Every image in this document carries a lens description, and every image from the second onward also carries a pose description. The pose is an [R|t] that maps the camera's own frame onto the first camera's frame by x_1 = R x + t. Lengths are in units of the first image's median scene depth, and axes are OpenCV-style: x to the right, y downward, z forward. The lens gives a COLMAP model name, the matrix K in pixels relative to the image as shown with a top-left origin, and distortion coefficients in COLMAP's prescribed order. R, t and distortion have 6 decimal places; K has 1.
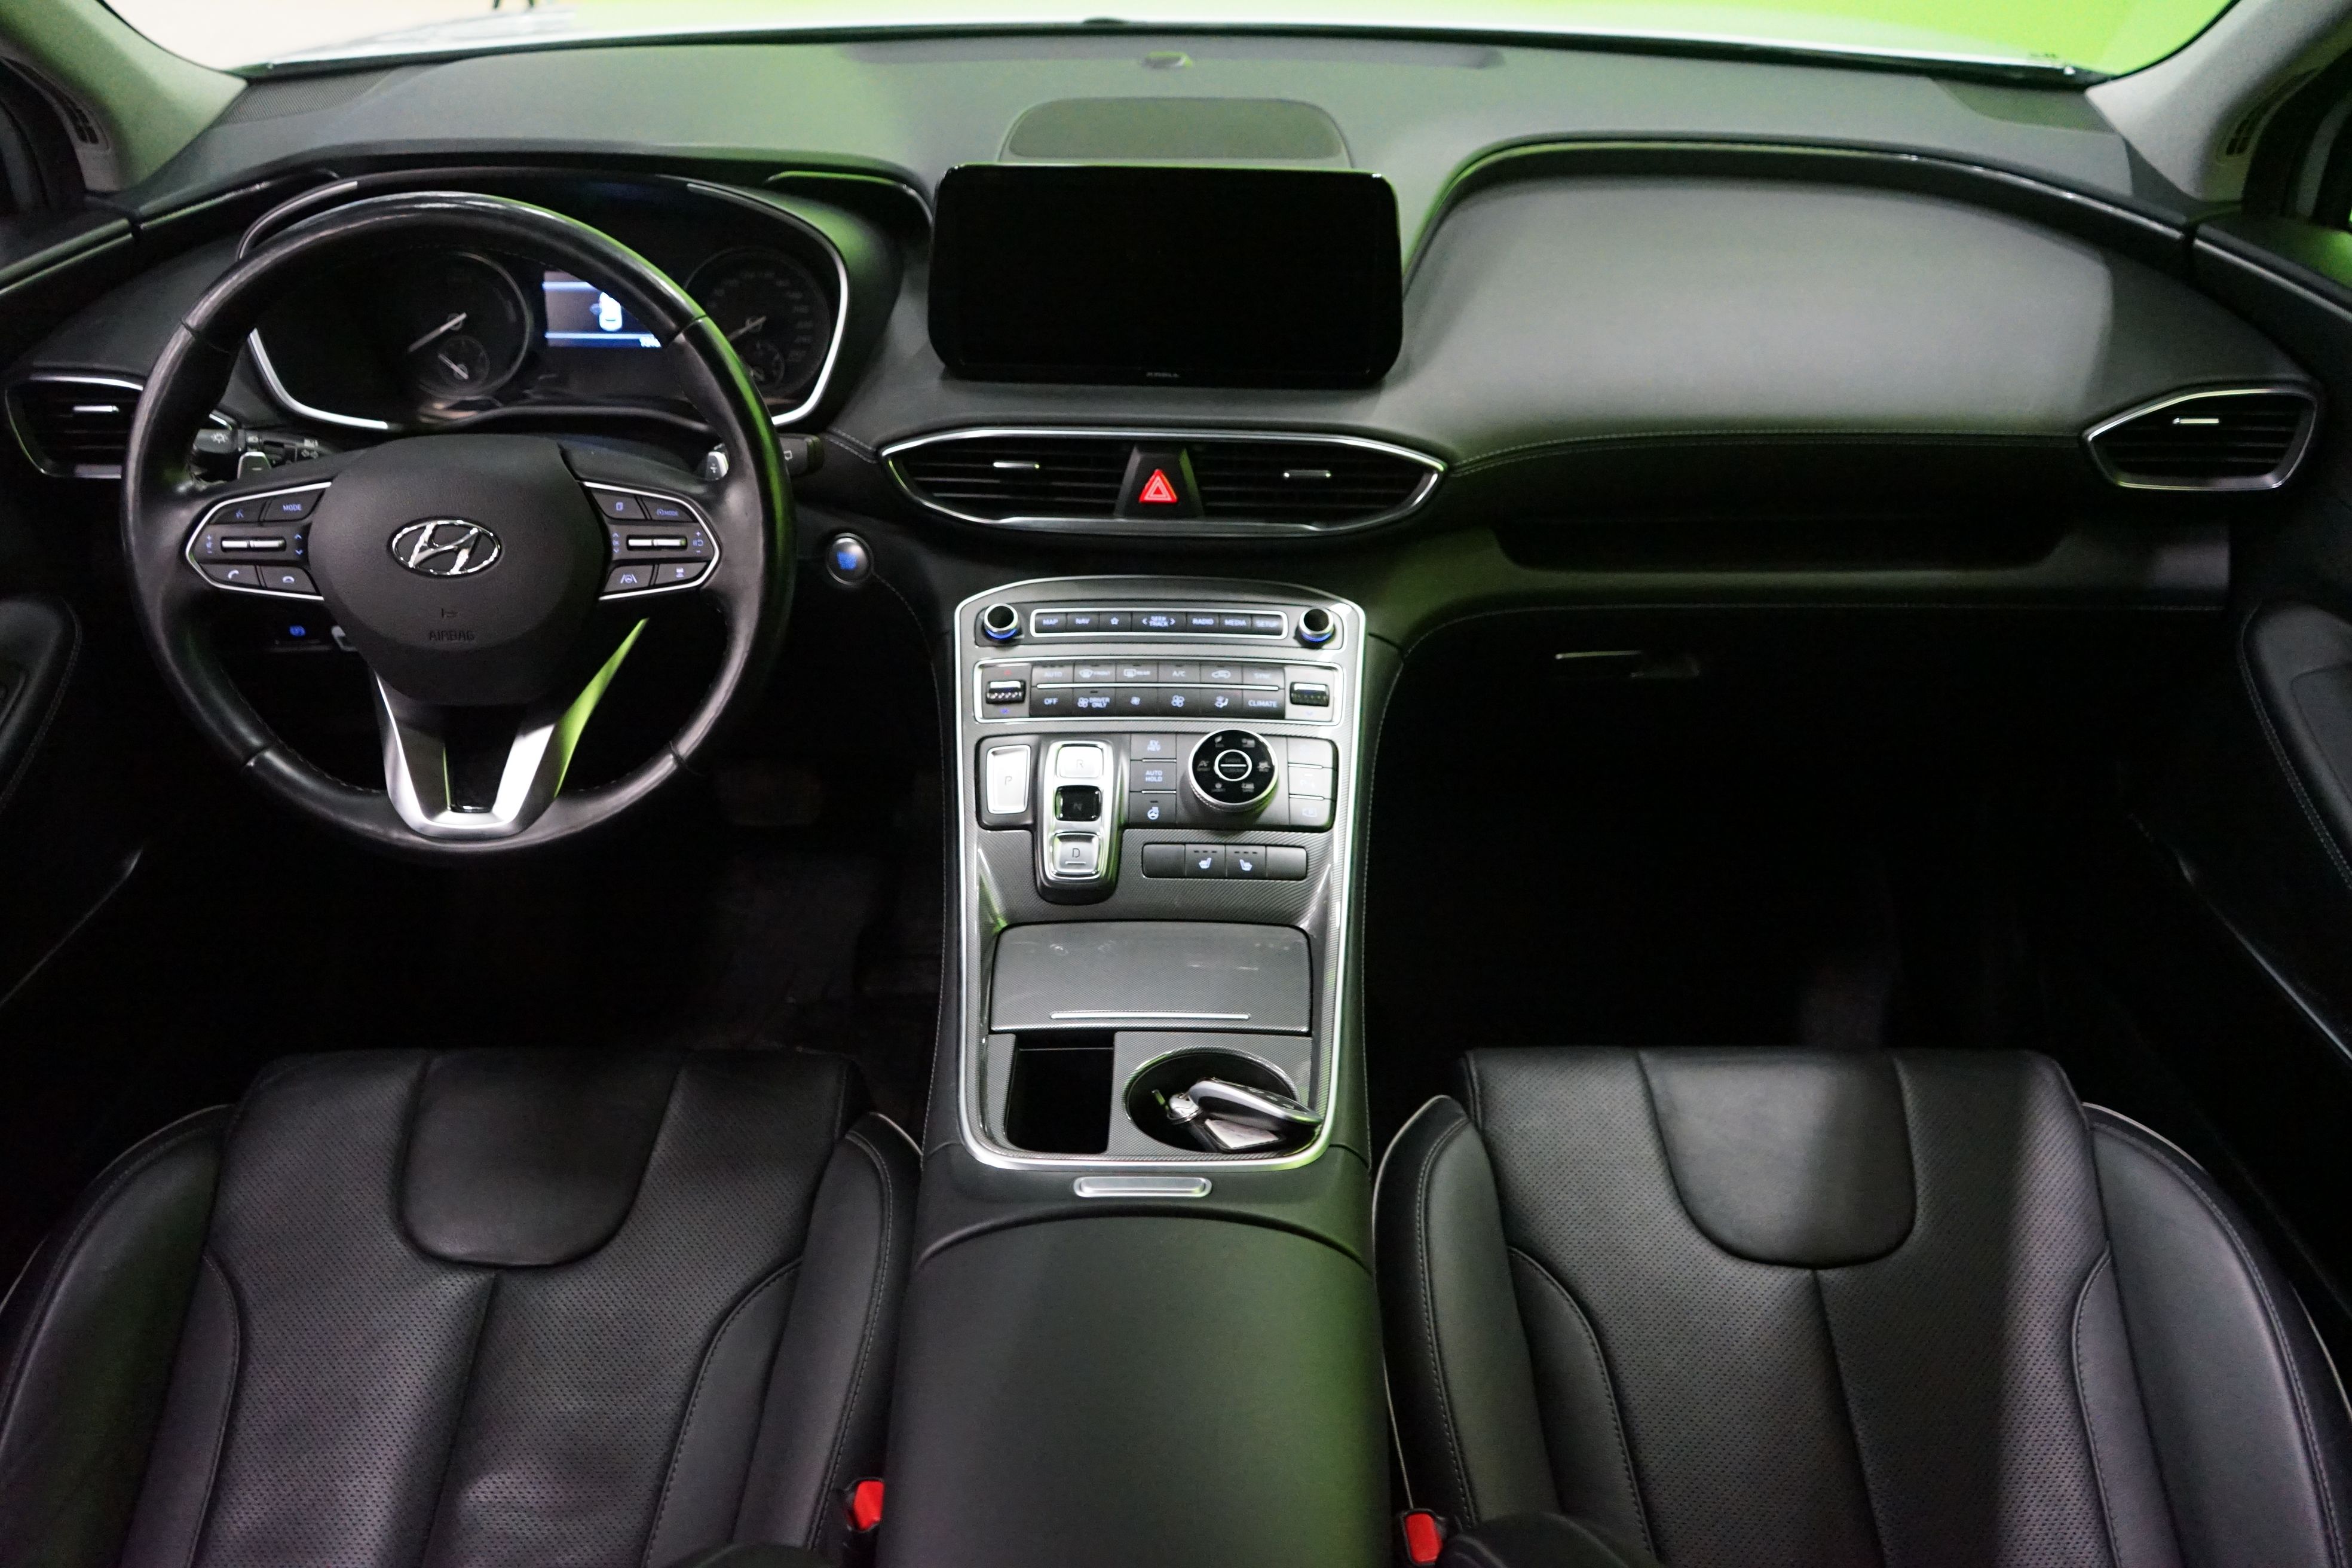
lens RADIAL K [[1912.8, 0, 1176.0], [0, 1912.8, 784.0], [0, 0, 1]] dist [-0.010598, 0.042614]
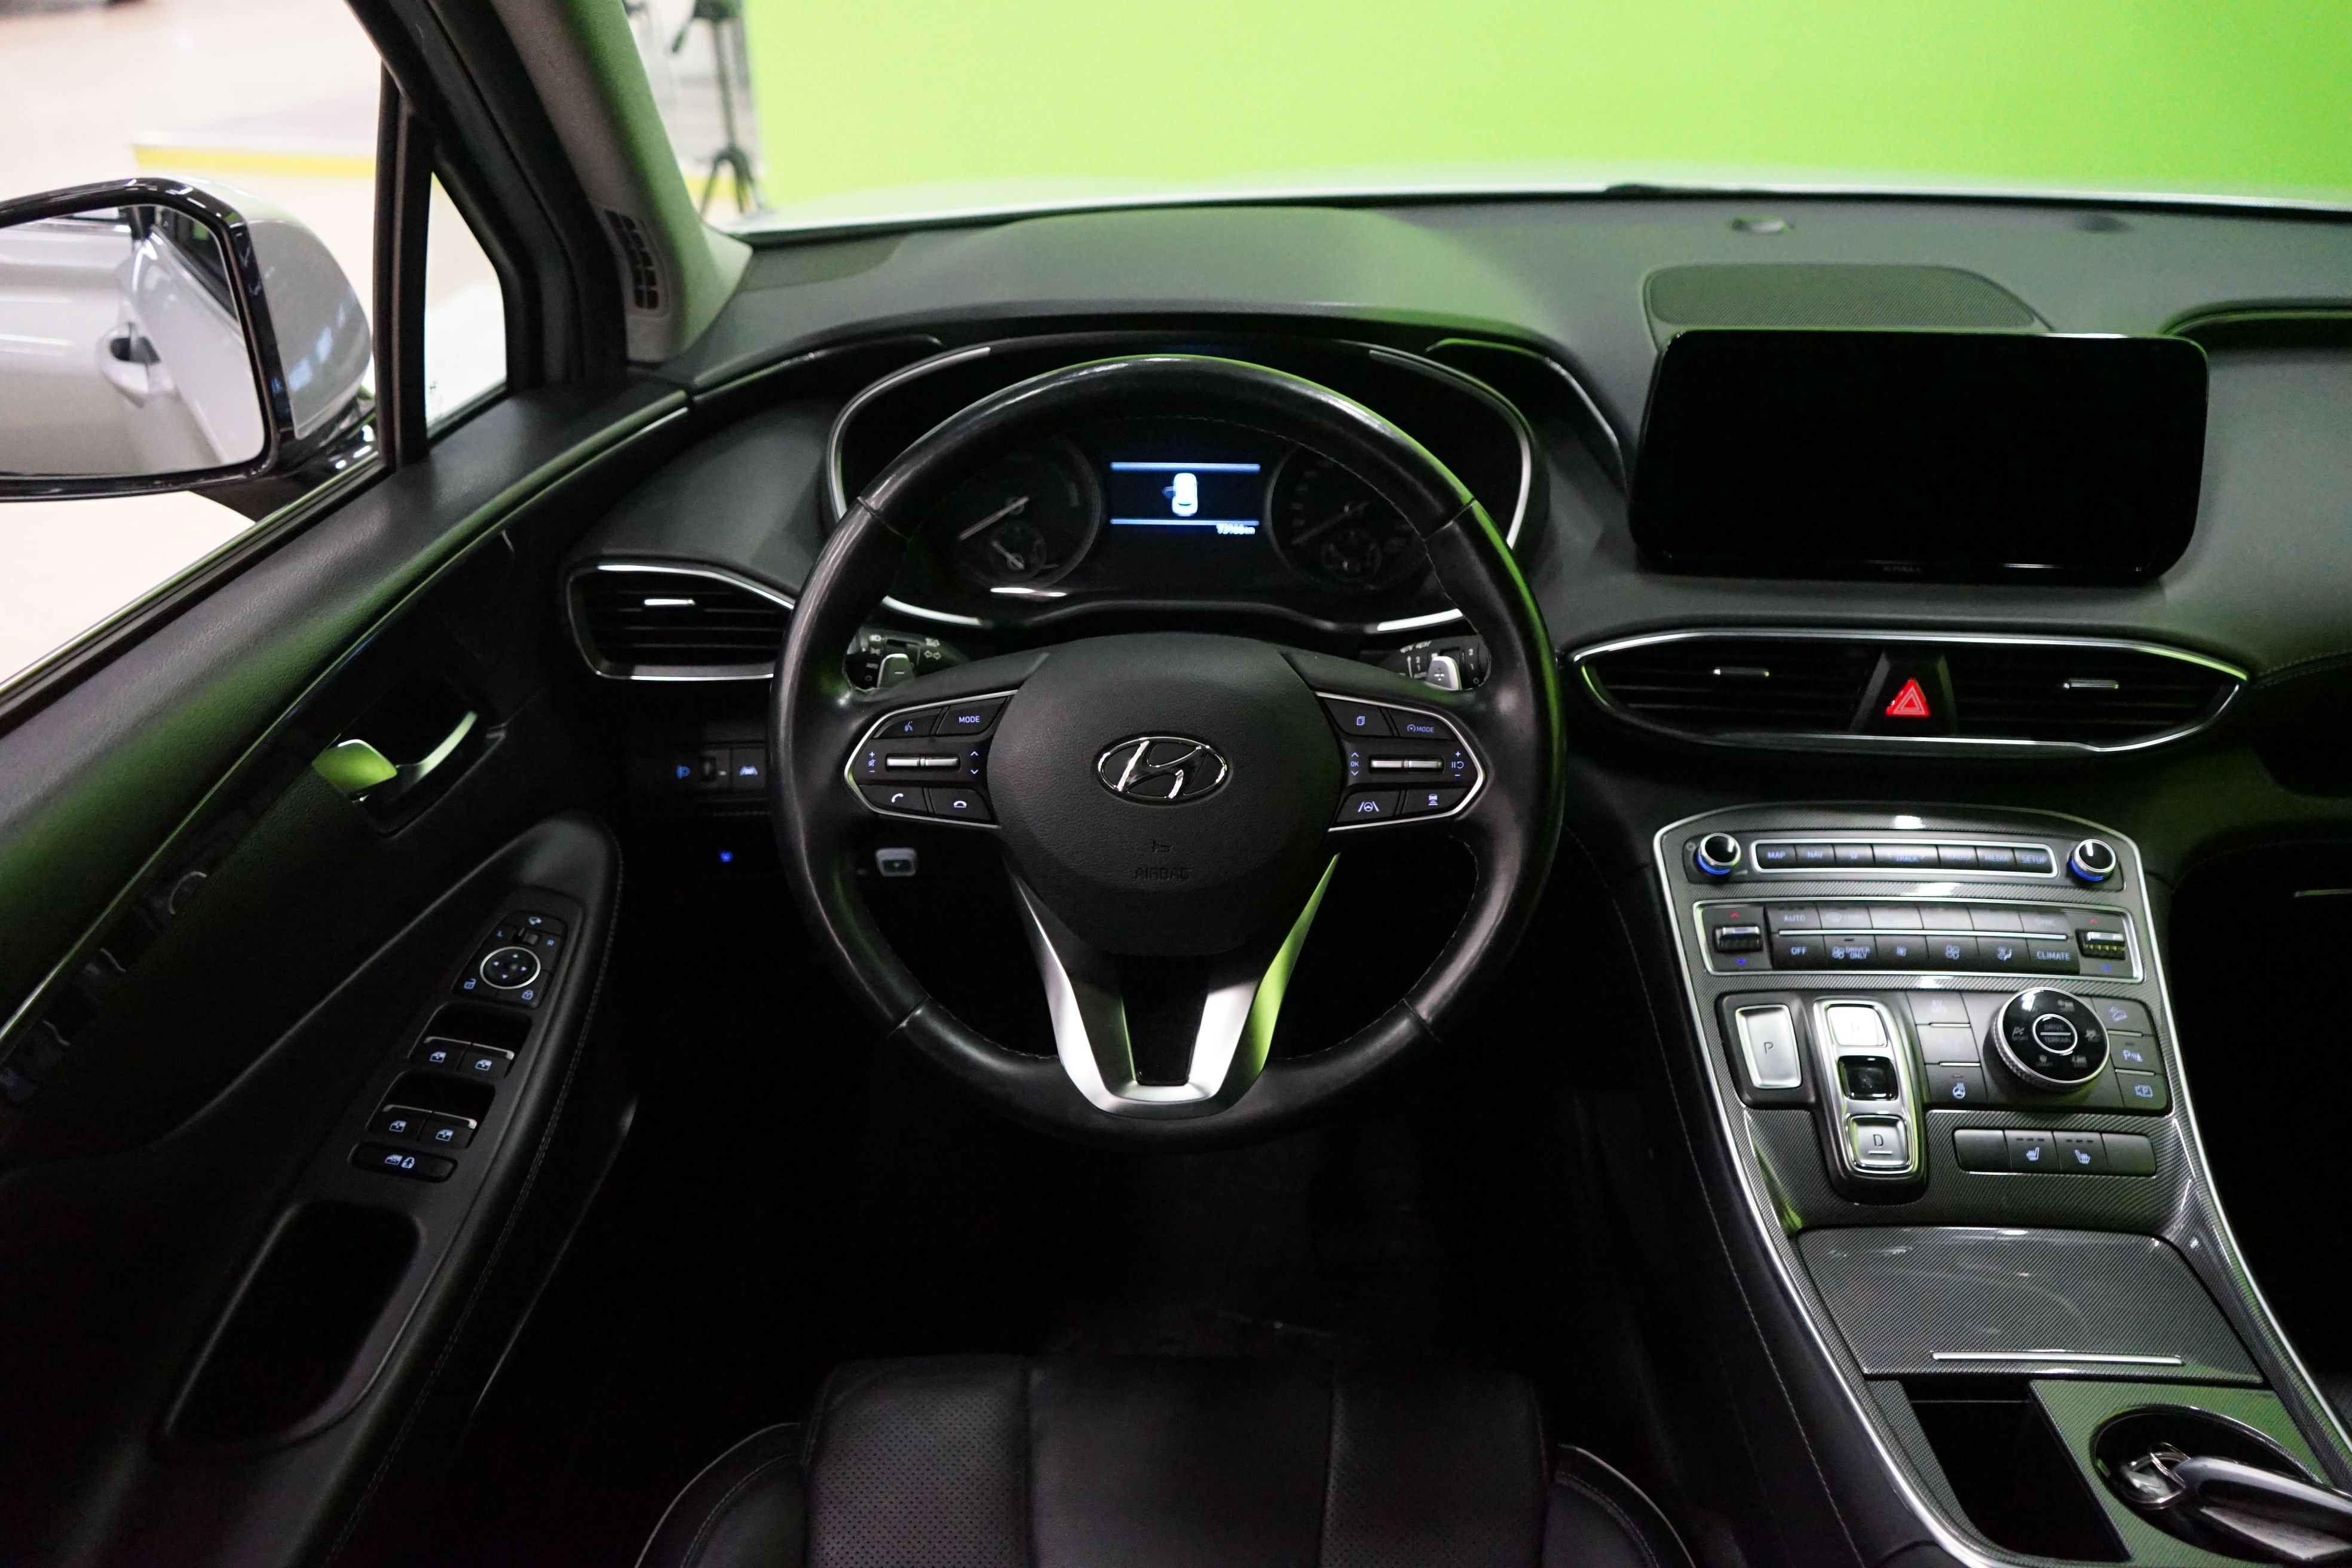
lens RADIAL K [[1912.8, 0, 1176.0], [0, 1912.8, 784.0], [0, 0, 1]] dist [-0.010598, 0.042614]
pose [[0.999828, 0.007109, -0.017118, -0.330013], [-0.008729, 0.995296, -0.096487, -0.033234], [0.016351, 0.096620, 0.995187, 0.153975]]
